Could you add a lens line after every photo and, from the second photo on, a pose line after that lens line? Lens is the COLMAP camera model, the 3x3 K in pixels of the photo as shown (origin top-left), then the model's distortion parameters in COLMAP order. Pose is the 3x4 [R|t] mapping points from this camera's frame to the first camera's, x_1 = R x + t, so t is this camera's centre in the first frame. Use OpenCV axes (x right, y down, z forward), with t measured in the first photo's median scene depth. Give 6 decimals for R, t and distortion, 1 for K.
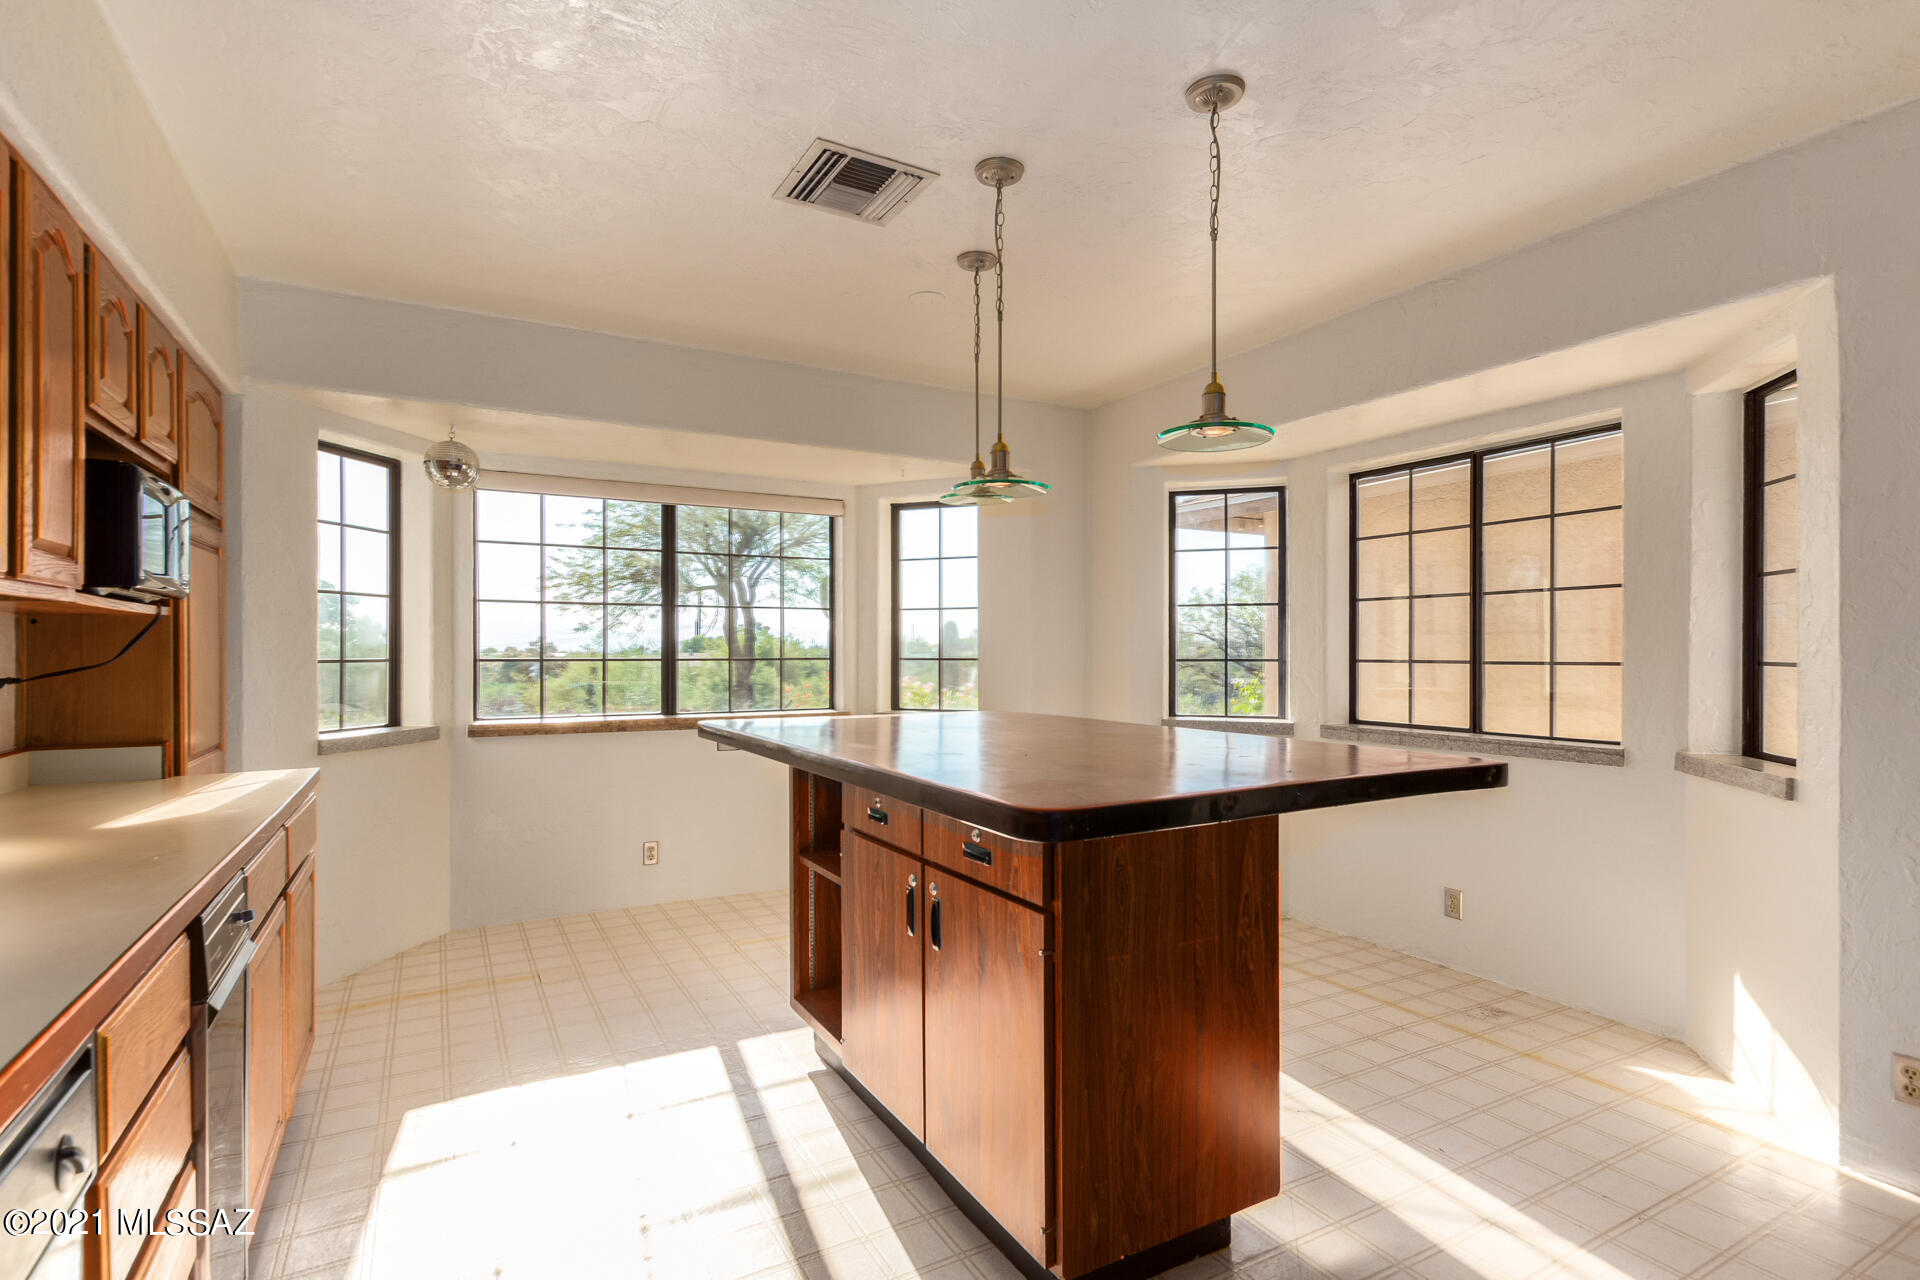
lens RADIAL K [[929.5, 0, 949.9], [0, 929.5, 649.3], [0, 0, 1]] dist [0.006008, 0.000283]
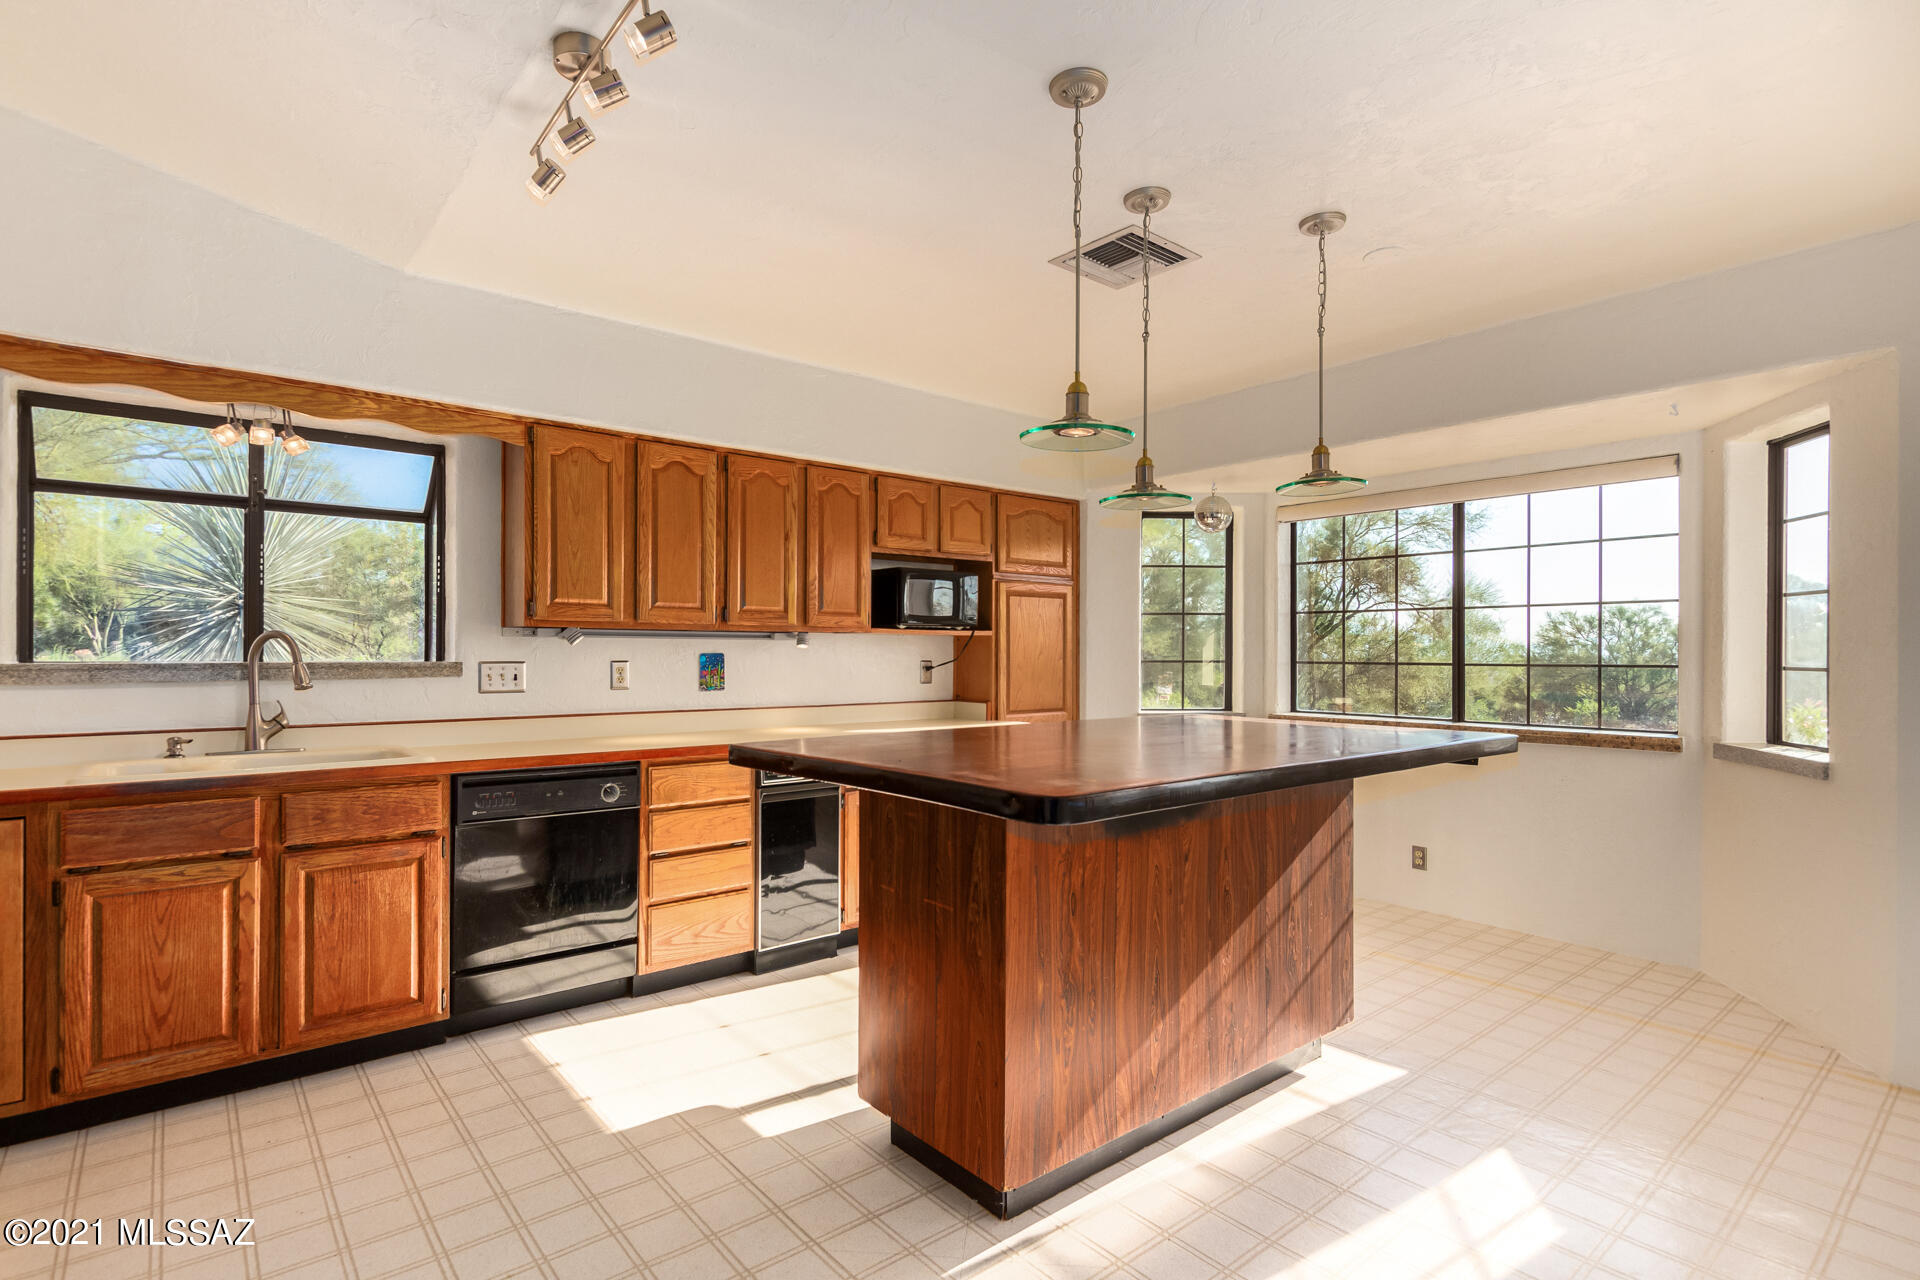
lens RADIAL K [[929.5, 0, 948.2], [0, 929.5, 647.2], [0, 0, 1]] dist [0.006008, 0.000283]
pose [[0.180352, -0.003789, -0.983595, 0.799756], [-0.001553, 0.999990, -0.004137, -0.002636], [0.983601, 0.002274, 0.180344, 0.451225]]
